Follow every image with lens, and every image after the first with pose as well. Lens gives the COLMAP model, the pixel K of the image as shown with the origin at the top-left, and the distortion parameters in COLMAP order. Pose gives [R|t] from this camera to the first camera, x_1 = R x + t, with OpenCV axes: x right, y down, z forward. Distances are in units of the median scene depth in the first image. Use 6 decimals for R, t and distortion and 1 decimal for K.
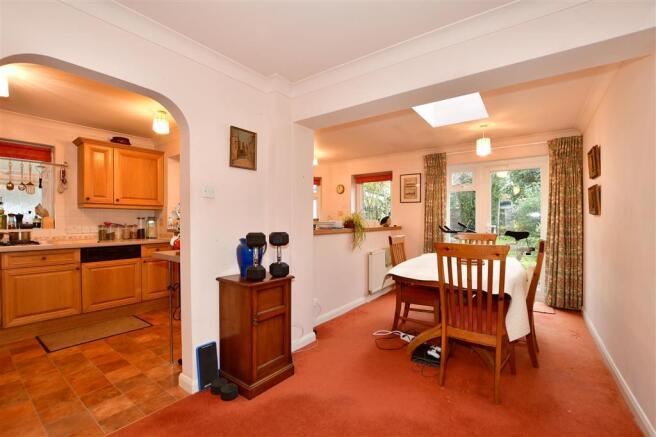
lens RADIAL K [[295.5, 0, 327.5], [0, 295.5, 224.9], [0, 0, 1]] dist [-0.021338, 0.002965]
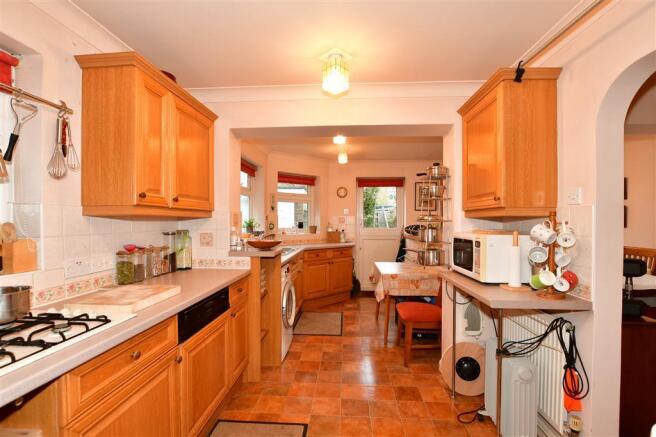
lens RADIAL K [[307.2, 0, 328.4], [0, 307.2, 226.7], [0, 0, 1]] dist [-0.004978, -0.000245]
pose [[0.833168, -0.007774, 0.552965, -0.830772], [0.002516, 0.999944, 0.010266, -0.046575], [-0.553014, -0.007162, 0.833141, 0.447837]]
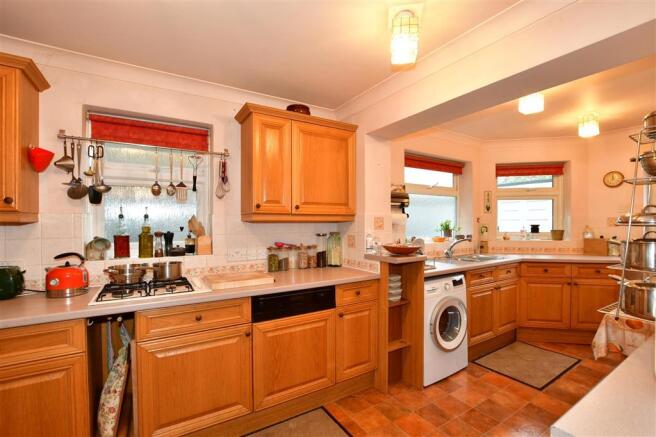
lens RADIAL K [[295.5, 0, 329.9], [0, 295.5, 225.3], [0, 0, 1]] dist [-0.021338, 0.002965]
pose [[0.937568, 0.002995, -0.347788, -0.466873], [-0.002318, 0.999995, 0.002361, -0.052543], [0.347793, -0.001407, 0.937570, 0.478430]]
